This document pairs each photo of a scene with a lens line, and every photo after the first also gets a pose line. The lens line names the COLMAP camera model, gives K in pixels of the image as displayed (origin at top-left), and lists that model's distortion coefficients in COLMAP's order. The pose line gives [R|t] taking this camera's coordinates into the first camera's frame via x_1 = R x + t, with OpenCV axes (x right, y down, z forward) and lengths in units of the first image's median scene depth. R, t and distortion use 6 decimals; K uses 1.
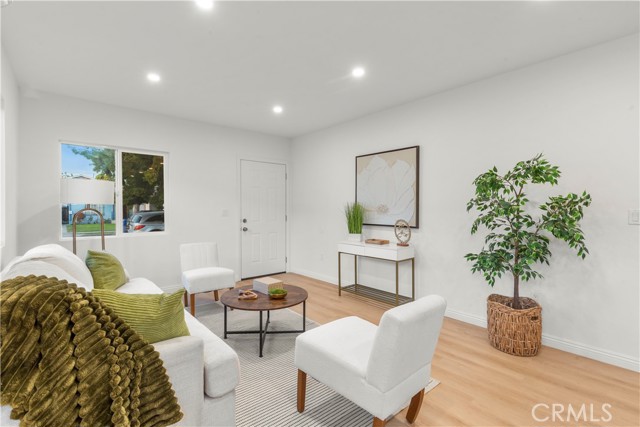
lens RADIAL K [[293.0, 0, 320.0], [0, 293.0, 213.5], [0, 0, 1]] dist [0.006505, 0.000623]
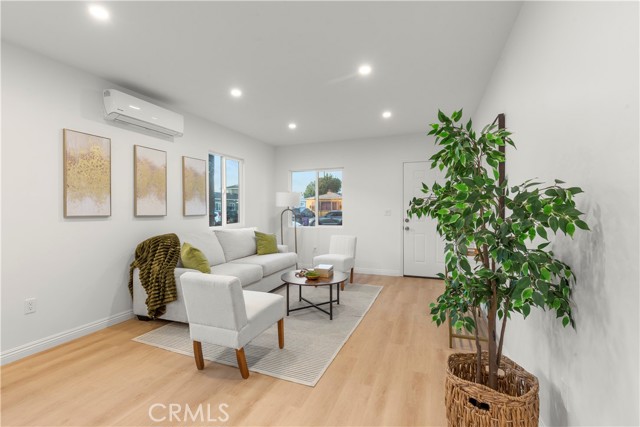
lens RADIAL K [[293.0, 0, 320.0], [0, 293.0, 213.5], [0, 0, 1]] dist [0.006505, 0.000623]
pose [[0.463498, 0.009653, -0.886046, 0.653296], [-0.007608, 0.999947, 0.006914, -0.004178], [0.886065, 0.003536, 0.463547, 0.309616]]
